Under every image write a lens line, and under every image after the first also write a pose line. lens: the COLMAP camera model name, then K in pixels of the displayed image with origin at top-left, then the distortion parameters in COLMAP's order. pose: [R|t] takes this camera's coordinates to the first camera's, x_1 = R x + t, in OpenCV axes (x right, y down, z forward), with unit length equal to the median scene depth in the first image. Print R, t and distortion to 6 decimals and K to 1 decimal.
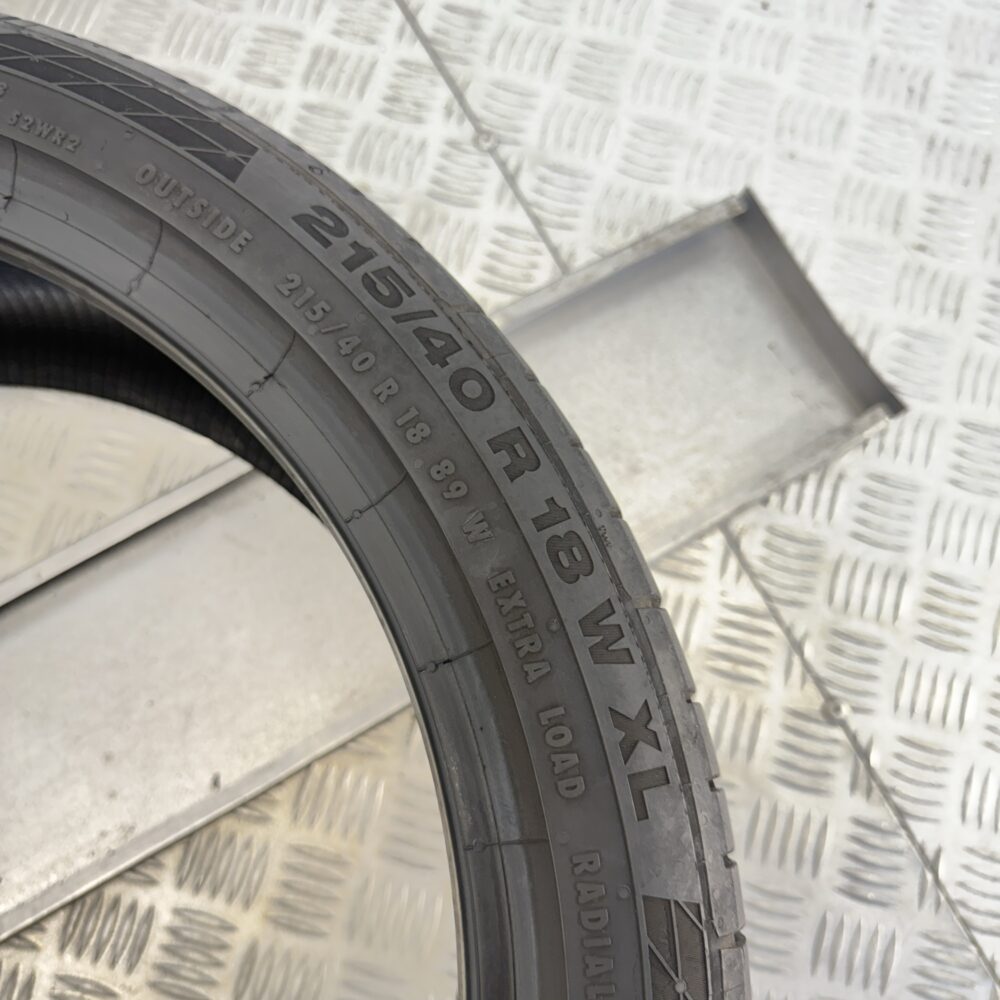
lens RADIAL K [[962.6, 0, 494.2], [0, 962.6, 503.7], [0, 0, 1]] dist [0.045384, 0.000000]
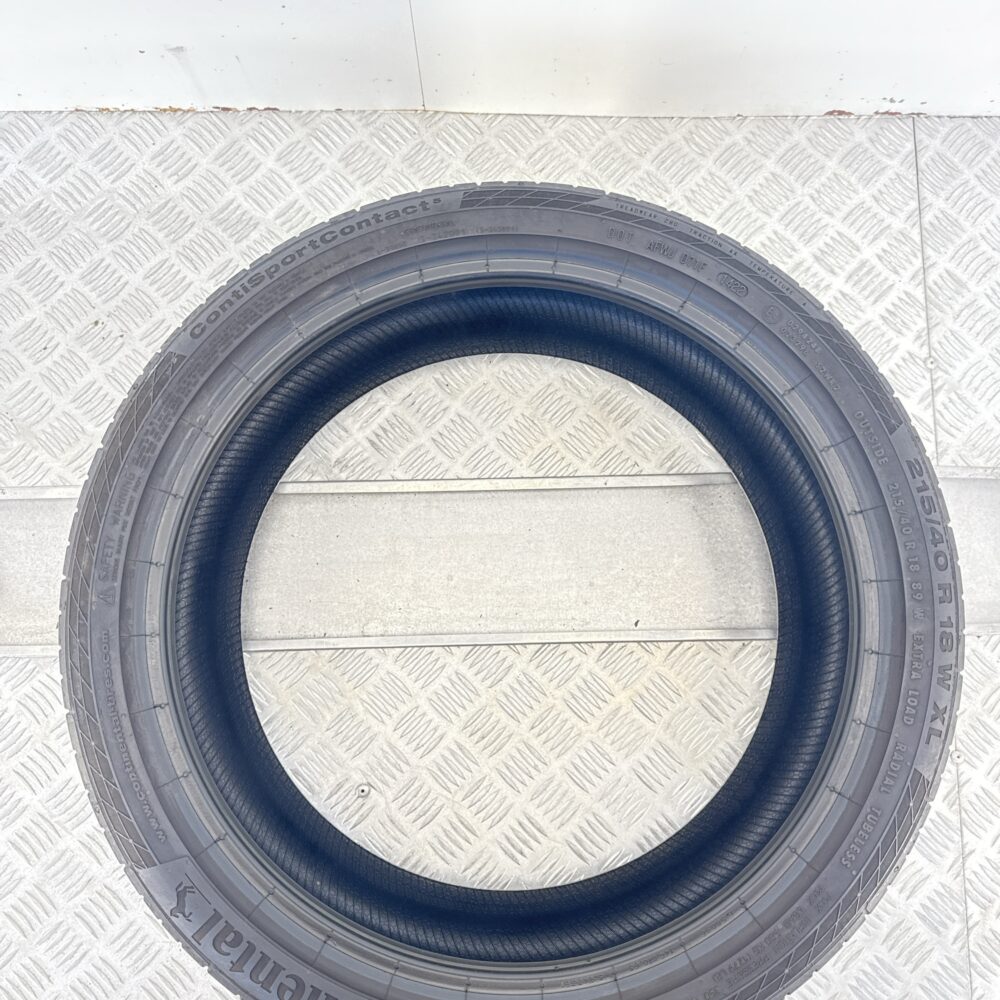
lens RADIAL K [[962.6, 0, 500.6], [0, 962.6, 505.4], [0, 0, 1]] dist [0.045384, 0.000000]
pose [[0.878470, 0.475112, -0.050588, -0.934260], [-0.468420, 0.877262, 0.104853, 0.021446], [0.094195, -0.068413, 0.993200, -1.518199]]
